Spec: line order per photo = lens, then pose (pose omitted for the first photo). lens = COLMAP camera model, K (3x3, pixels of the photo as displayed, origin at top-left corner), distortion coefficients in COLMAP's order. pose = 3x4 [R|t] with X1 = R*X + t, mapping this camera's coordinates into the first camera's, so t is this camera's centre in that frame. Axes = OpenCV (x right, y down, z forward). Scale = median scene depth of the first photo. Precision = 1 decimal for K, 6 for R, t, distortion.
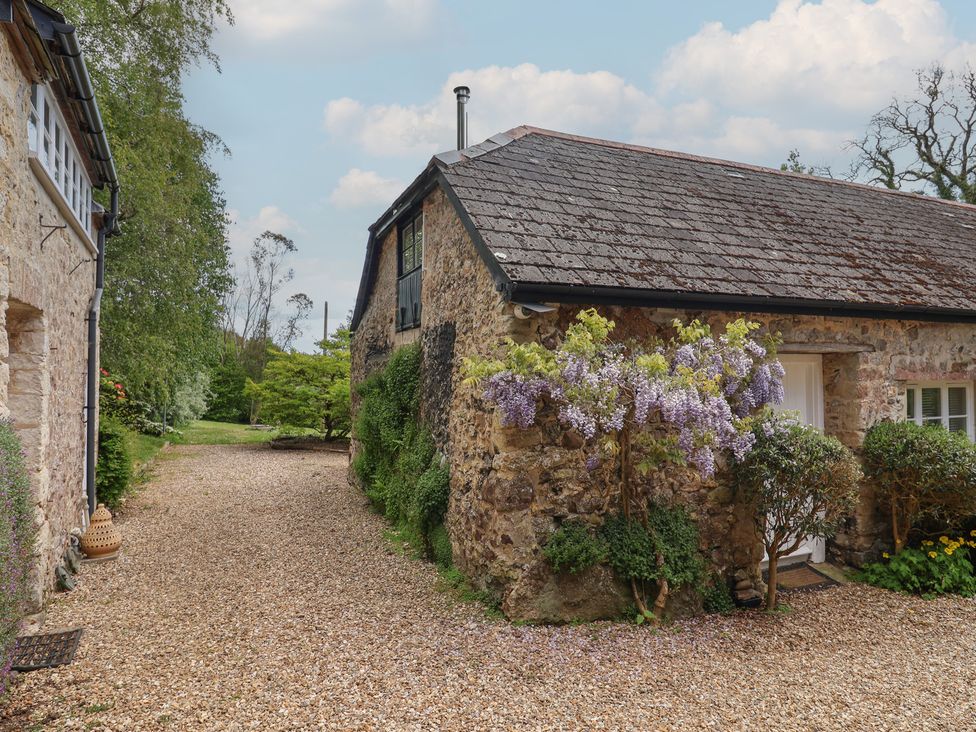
lens RADIAL K [[604.6, 0, 488.0], [0, 604.6, 366.0], [0, 0, 1]] dist [0.004077, -0.011852]
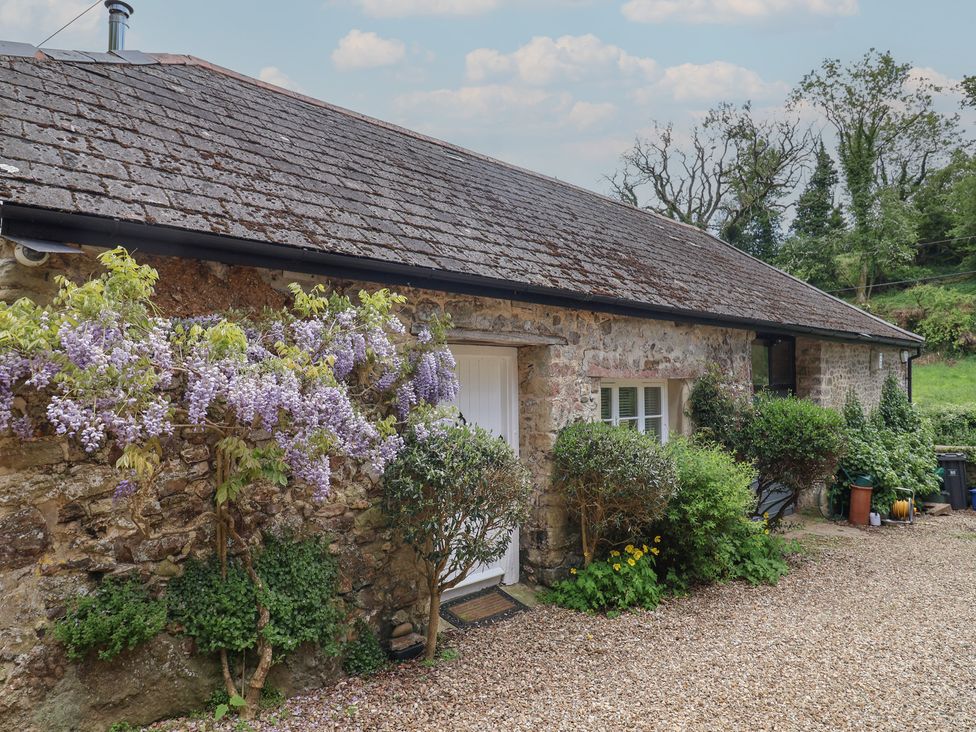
lens RADIAL K [[604.6, 0, 488.0], [0, 604.6, 366.0], [0, 0, 1]] dist [0.004077, -0.011852]
pose [[0.943941, 0.013109, 0.329855, 0.257790], [-0.005791, 0.999715, -0.023158, 0.033670], [-0.330064, 0.019949, 0.943748, 0.204799]]
